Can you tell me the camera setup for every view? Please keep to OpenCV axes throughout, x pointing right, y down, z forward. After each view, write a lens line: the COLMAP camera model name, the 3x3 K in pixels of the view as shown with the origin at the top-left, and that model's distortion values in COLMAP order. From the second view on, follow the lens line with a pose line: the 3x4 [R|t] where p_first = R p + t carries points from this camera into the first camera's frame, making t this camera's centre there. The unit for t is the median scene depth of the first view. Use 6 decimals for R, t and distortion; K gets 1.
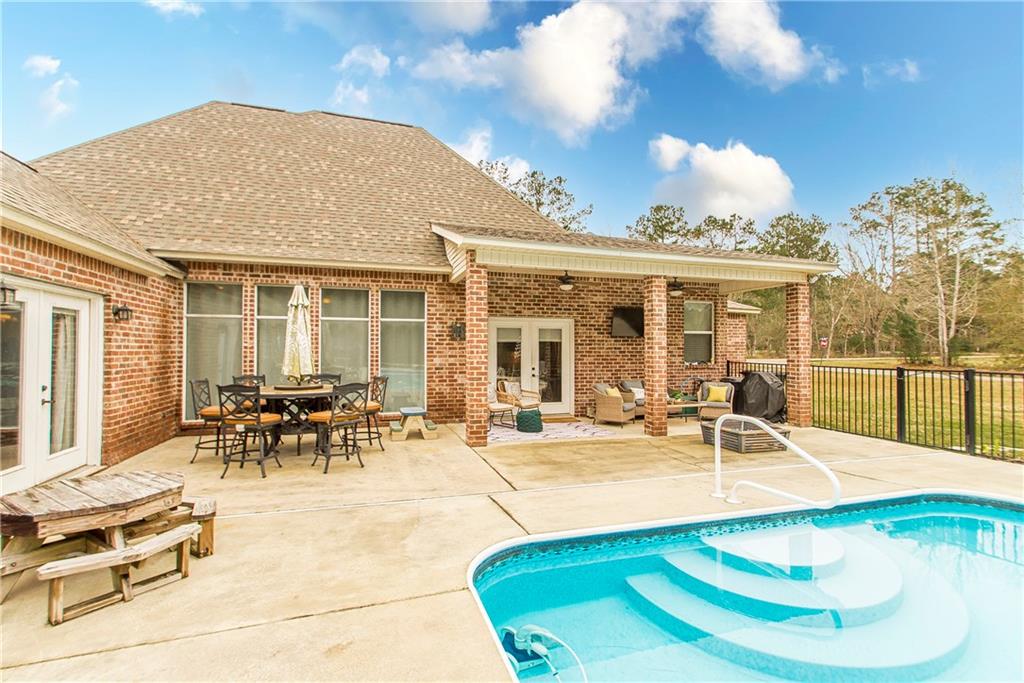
lens RADIAL K [[448.6, 0, 507.0], [0, 448.6, 343.9], [0, 0, 1]] dist [0.010621, -0.003211]
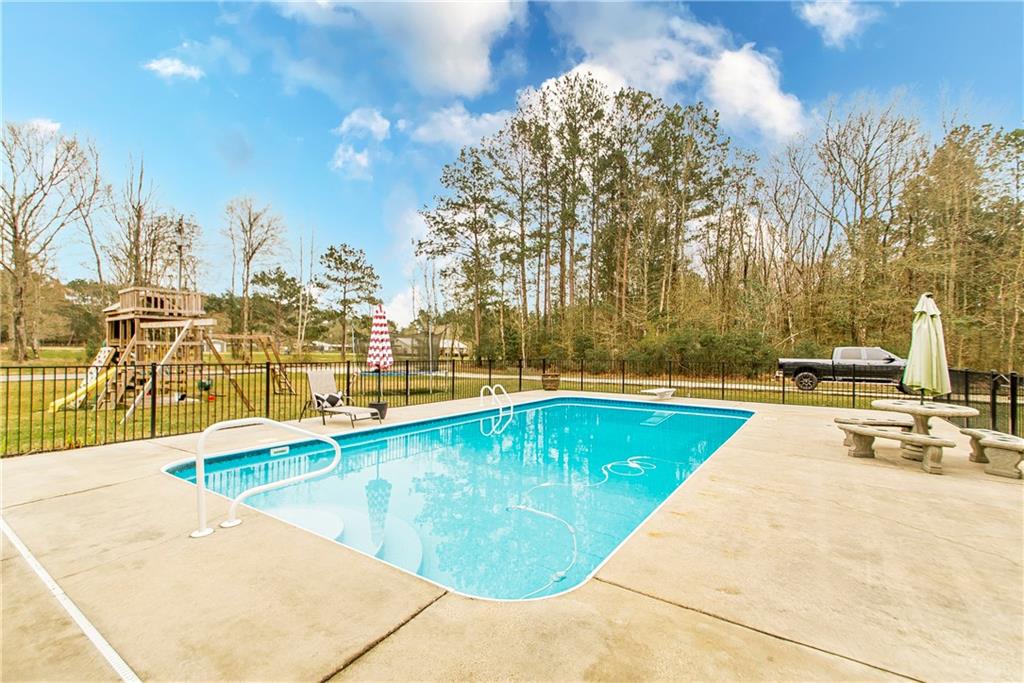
lens RADIAL K [[448.6, 0, 508.6], [0, 448.6, 348.6], [0, 0, 1]] dist [0.010621, -0.003211]
pose [[-0.612707, 0.012853, 0.790206, -0.465427], [-0.021388, 0.999232, -0.032836, 0.030752], [-0.790021, -0.037020, -0.611961, 1.062208]]
